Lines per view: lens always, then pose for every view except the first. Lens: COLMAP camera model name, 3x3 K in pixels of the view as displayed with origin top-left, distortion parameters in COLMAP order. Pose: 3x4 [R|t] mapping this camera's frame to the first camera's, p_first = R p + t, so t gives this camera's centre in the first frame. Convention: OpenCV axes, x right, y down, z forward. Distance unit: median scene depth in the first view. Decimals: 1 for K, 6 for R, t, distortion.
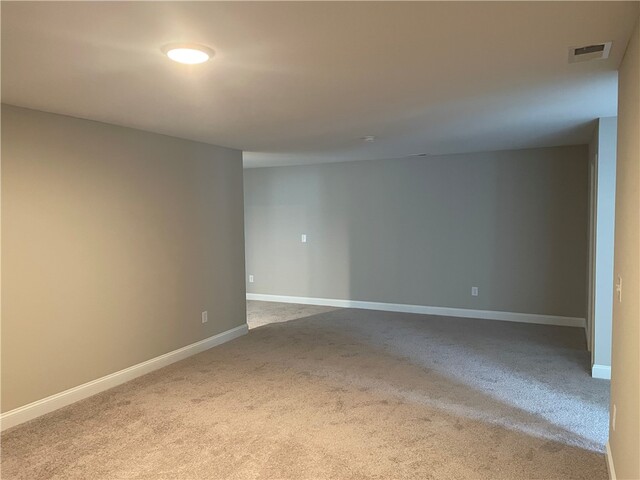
lens RADIAL K [[478.2, 0, 320.9], [0, 478.2, 241.9], [0, 0, 1]] dist [0.102829, -0.131110]
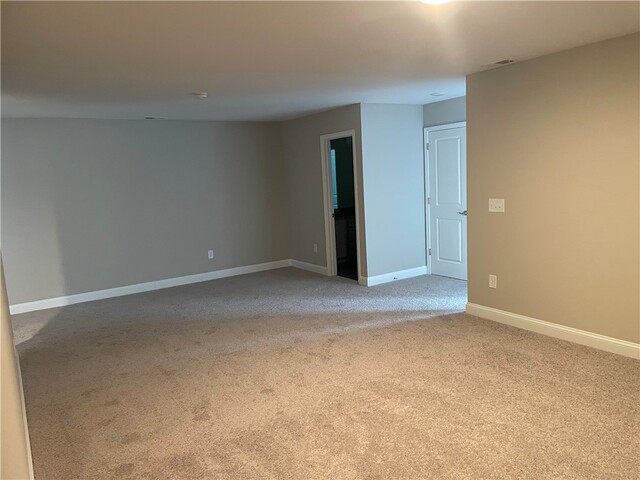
lens RADIAL K [[478.2, 0, 320.9], [0, 478.2, 241.9], [0, 0, 1]] dist [0.102829, -0.131110]
pose [[0.504210, -0.134100, 0.853106, -0.731858], [0.100251, 0.990280, 0.096412, -0.003480], [-0.857742, 0.036912, 0.512753, 0.405277]]
